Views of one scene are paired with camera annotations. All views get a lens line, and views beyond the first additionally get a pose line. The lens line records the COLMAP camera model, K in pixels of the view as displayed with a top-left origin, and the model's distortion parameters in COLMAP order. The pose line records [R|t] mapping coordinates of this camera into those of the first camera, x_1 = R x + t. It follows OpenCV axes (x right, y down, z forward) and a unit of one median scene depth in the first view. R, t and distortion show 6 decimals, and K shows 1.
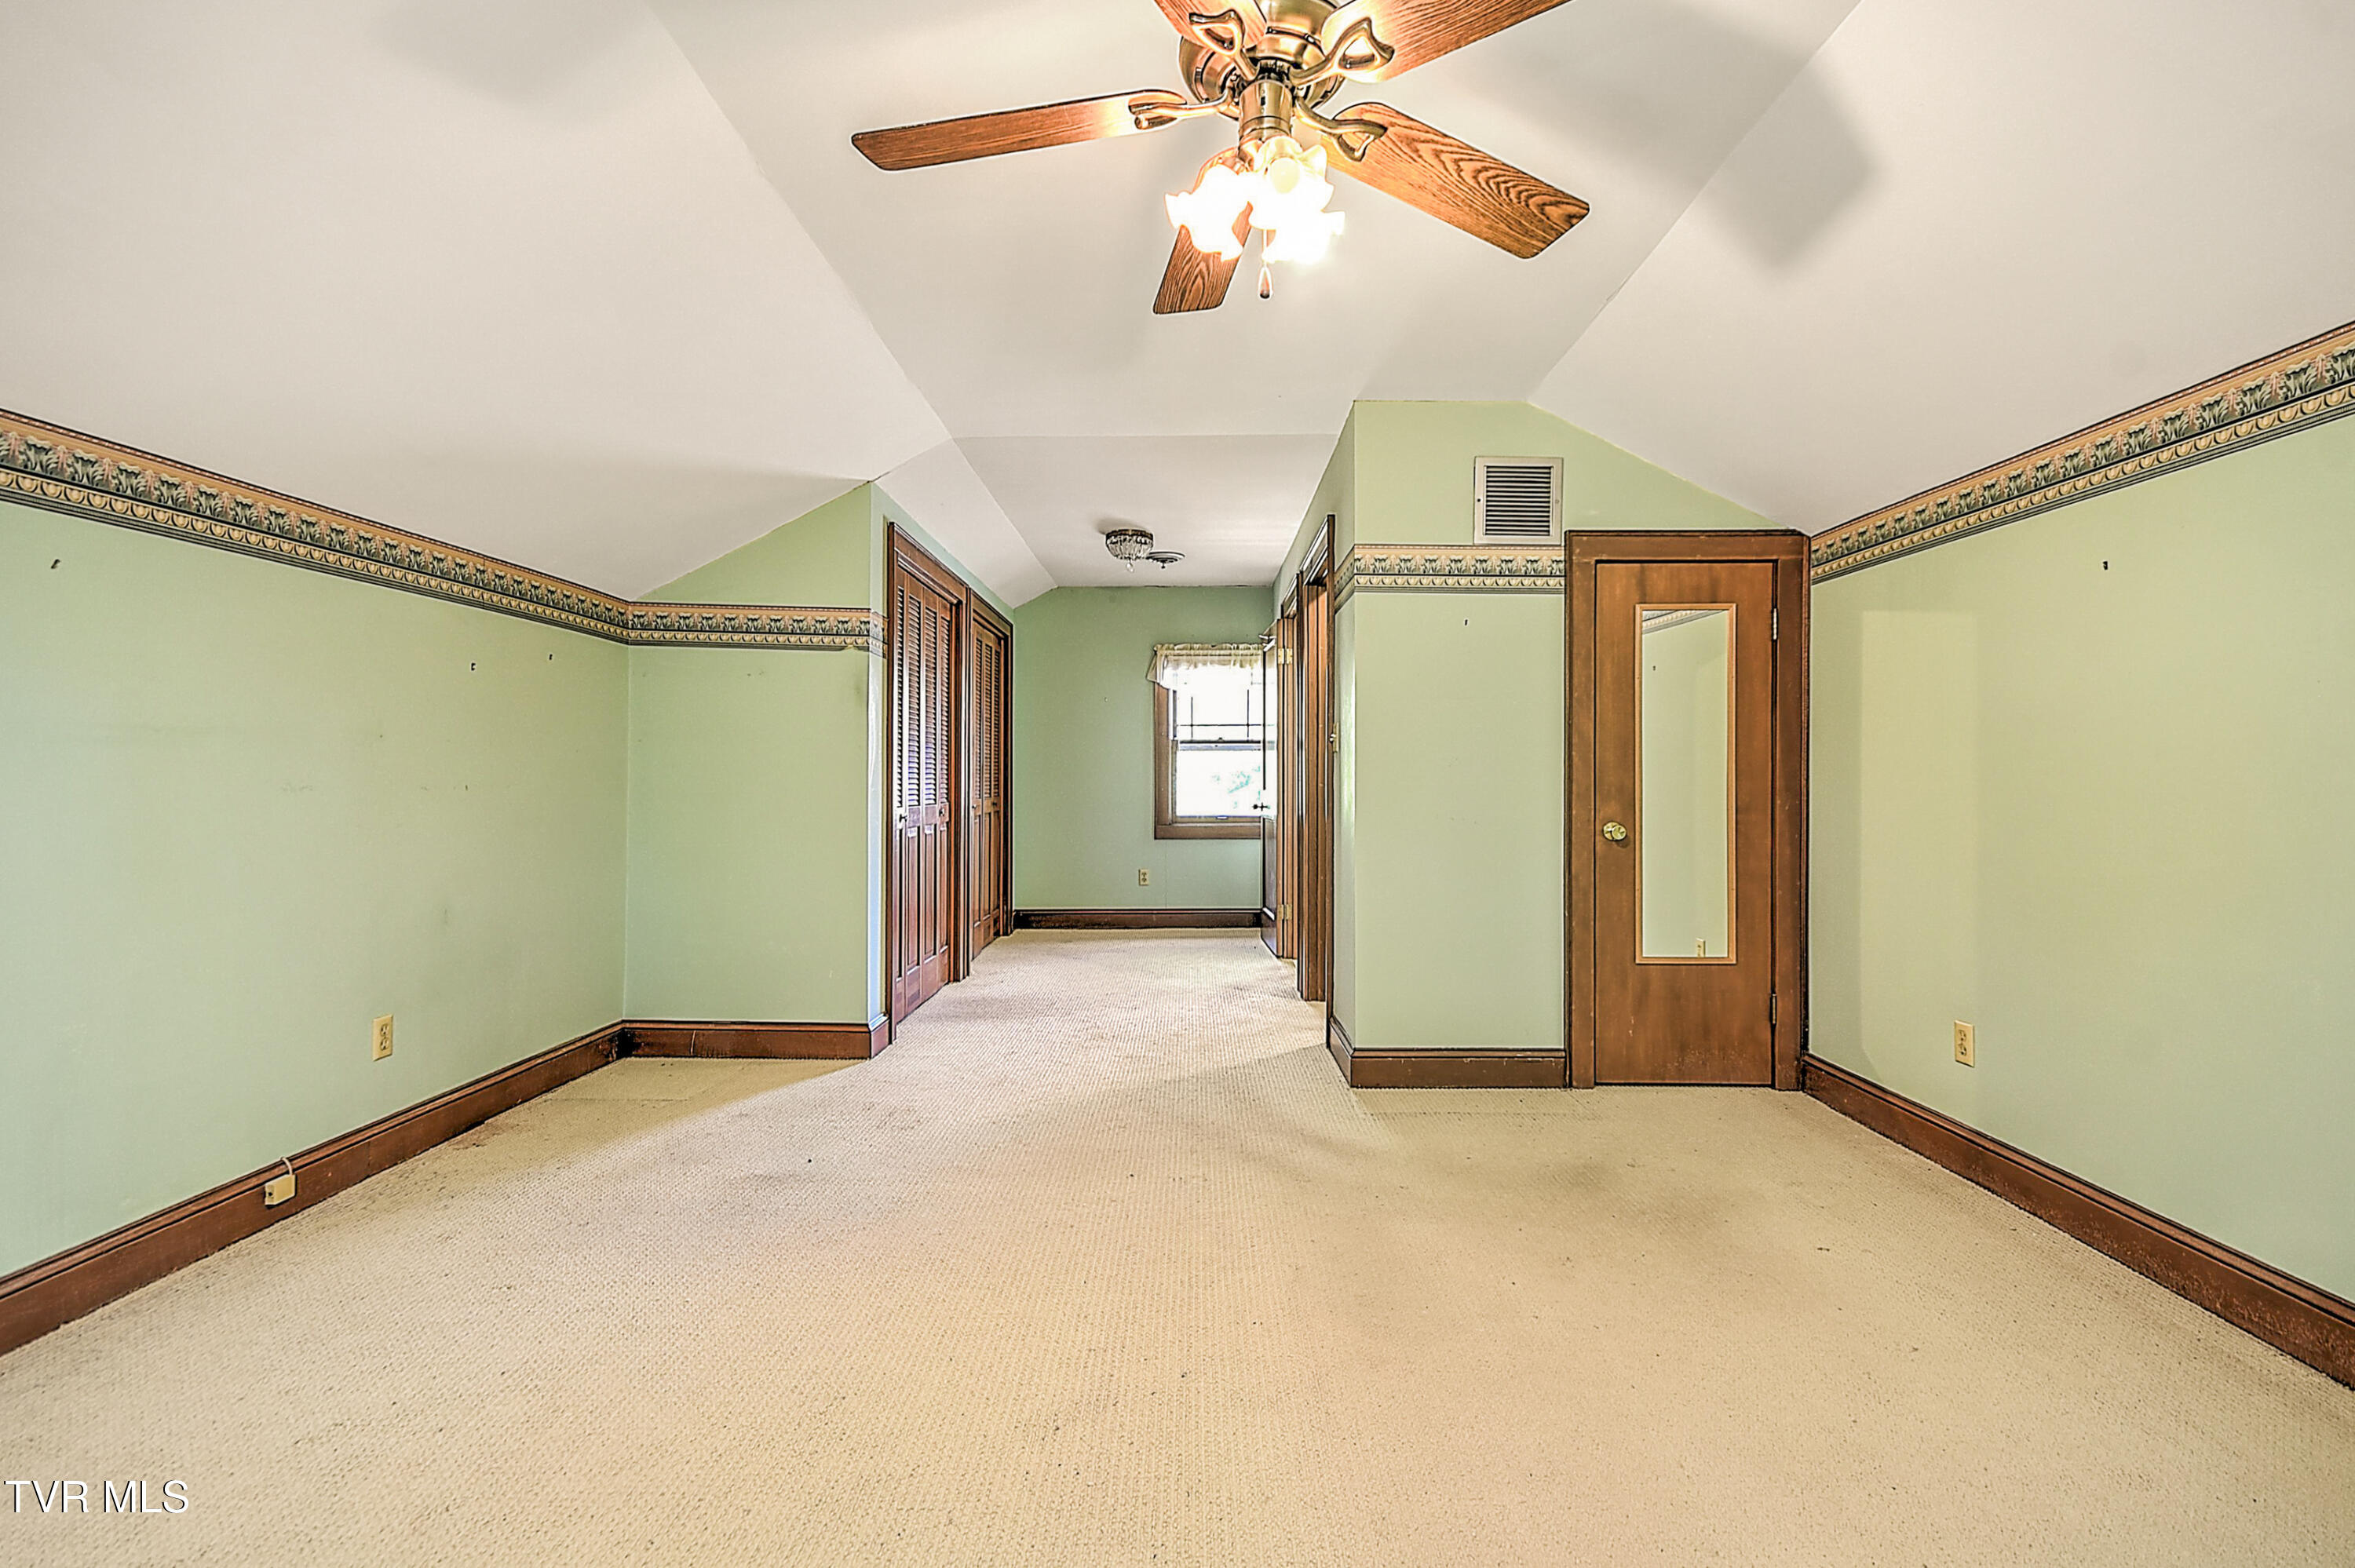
lens RADIAL K [[1057.5, 0, 1177.1], [0, 1057.5, 772.4], [0, 0, 1]] dist [0.013823, -0.006019]
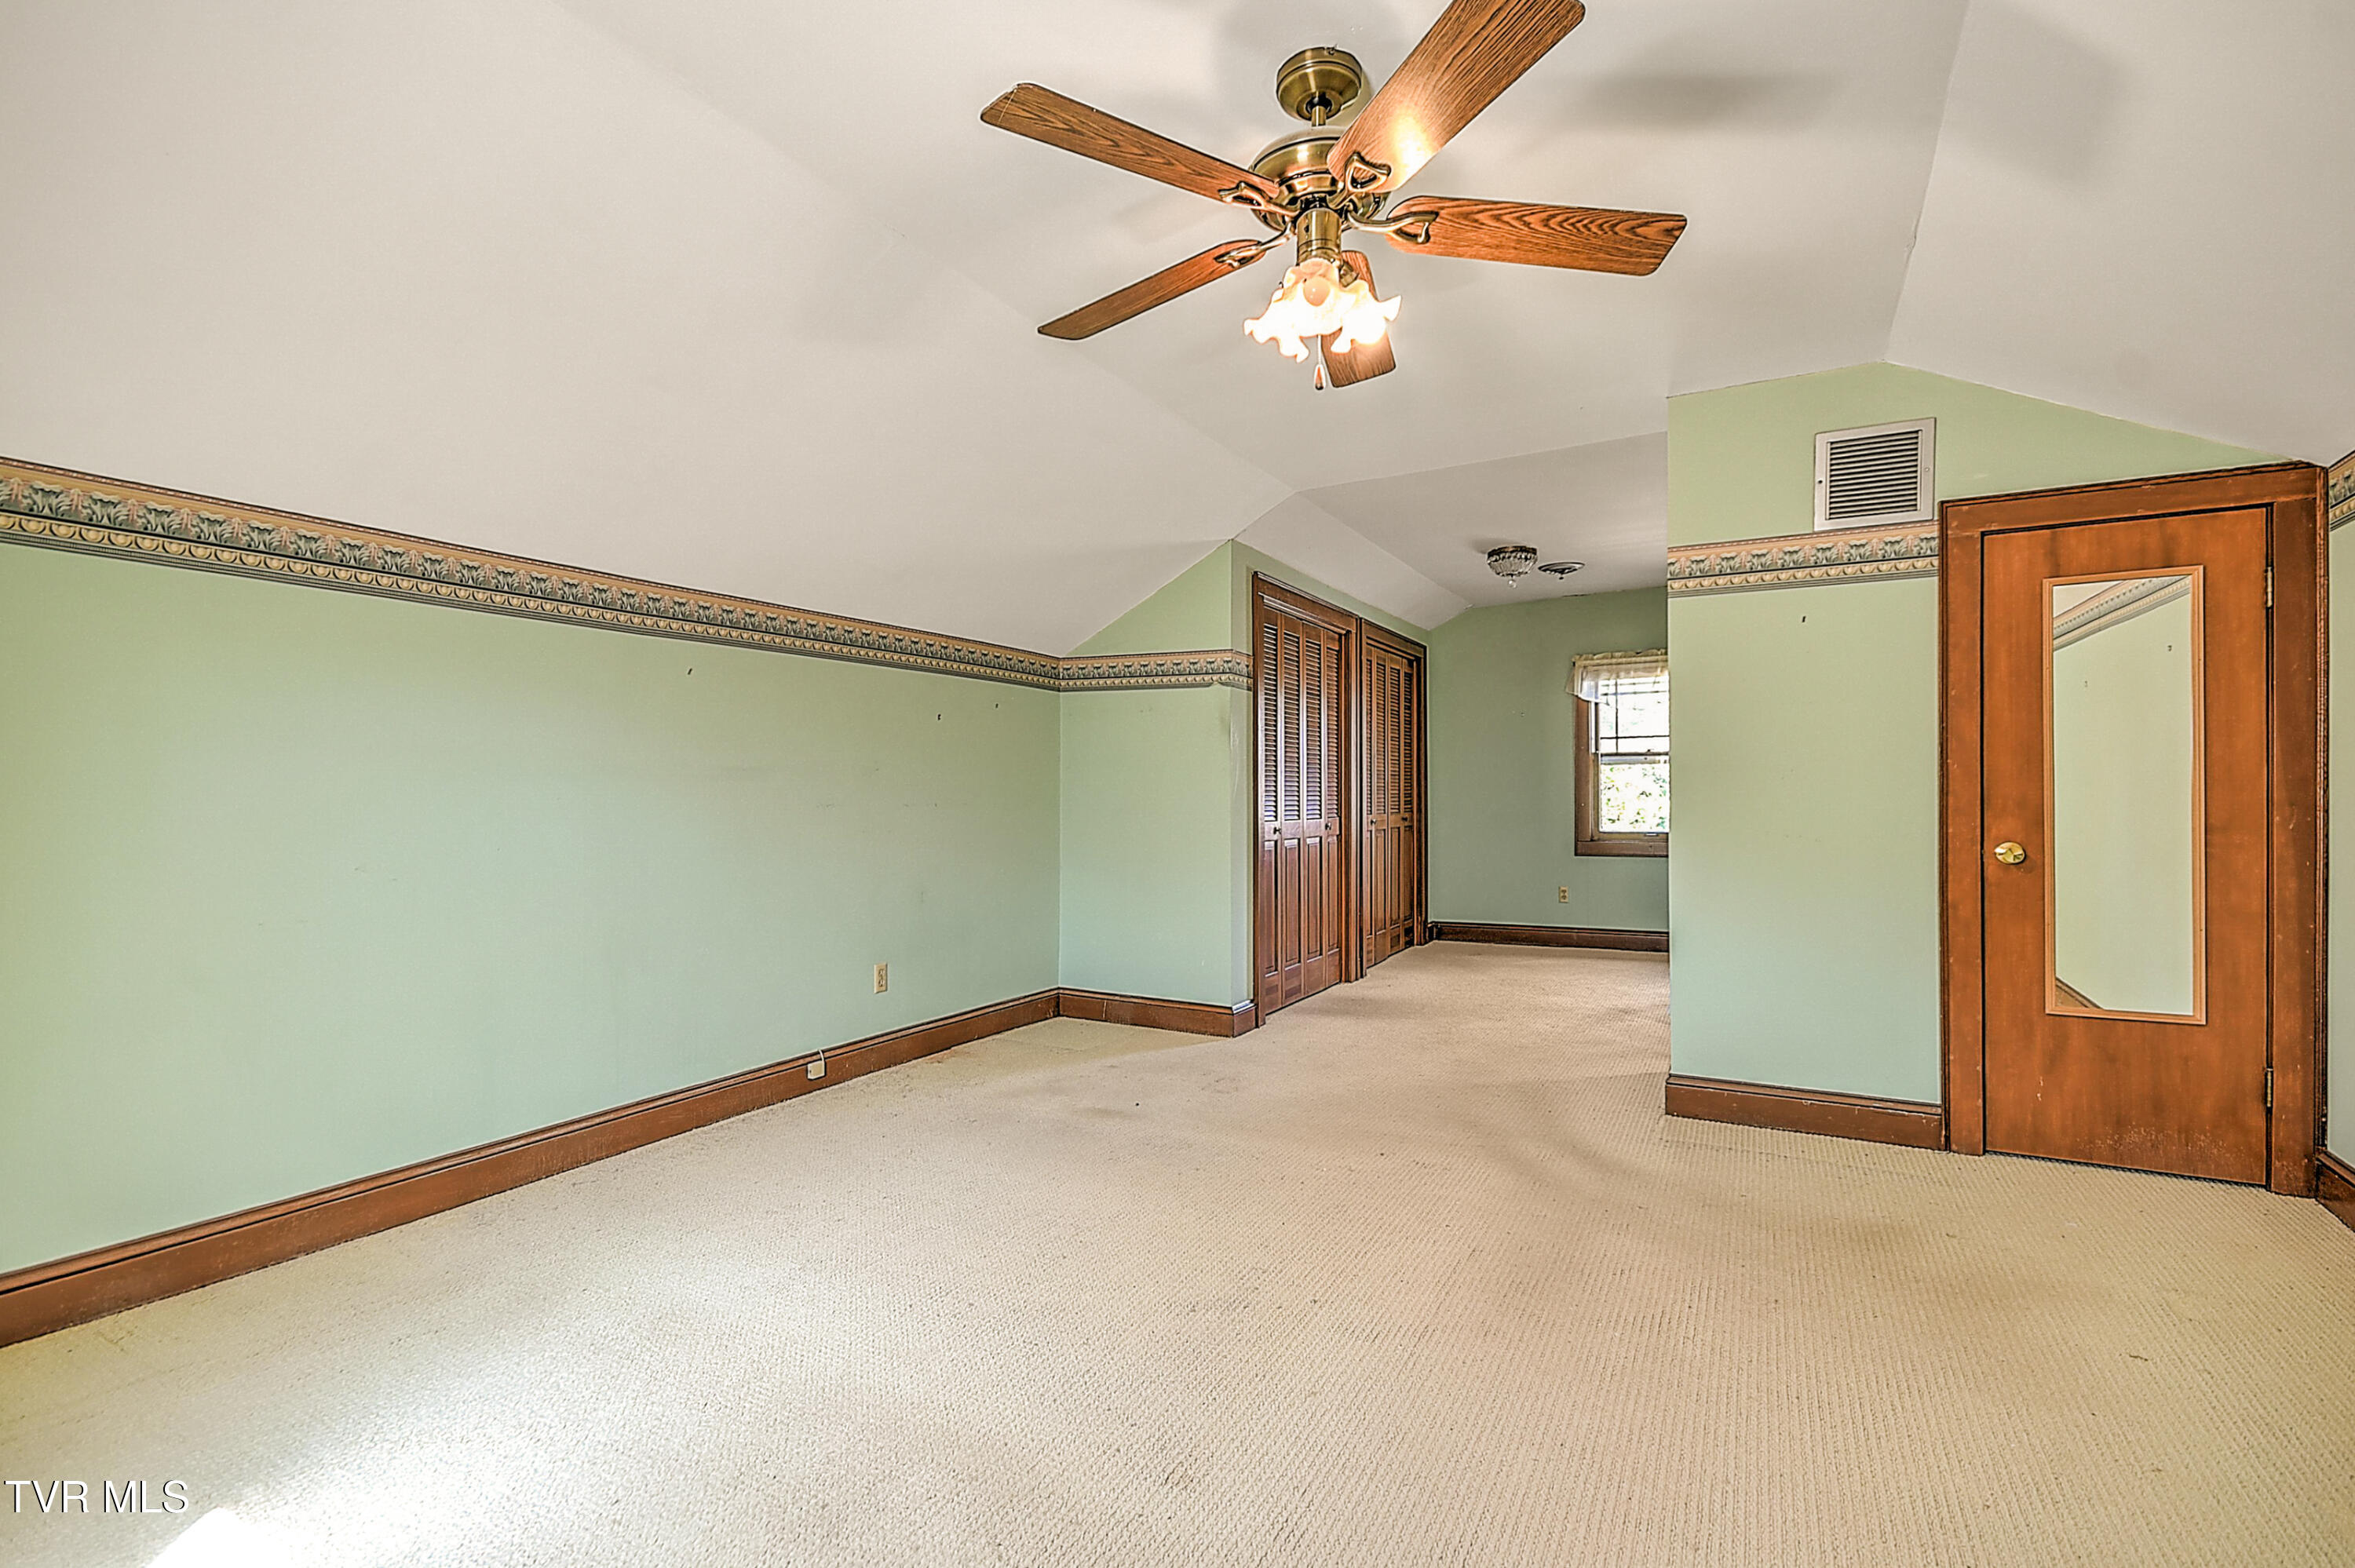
lens RADIAL K [[1057.5, 0, 1175.0], [0, 1057.5, 786.5], [0, 0, 1]] dist [0.013823, -0.006019]
pose [[0.878404, -0.010786, -0.477797, 0.231361], [0.009541, 0.999942, -0.005032, 0.000861], [0.477823, -0.000138, 0.878456, -0.055333]]
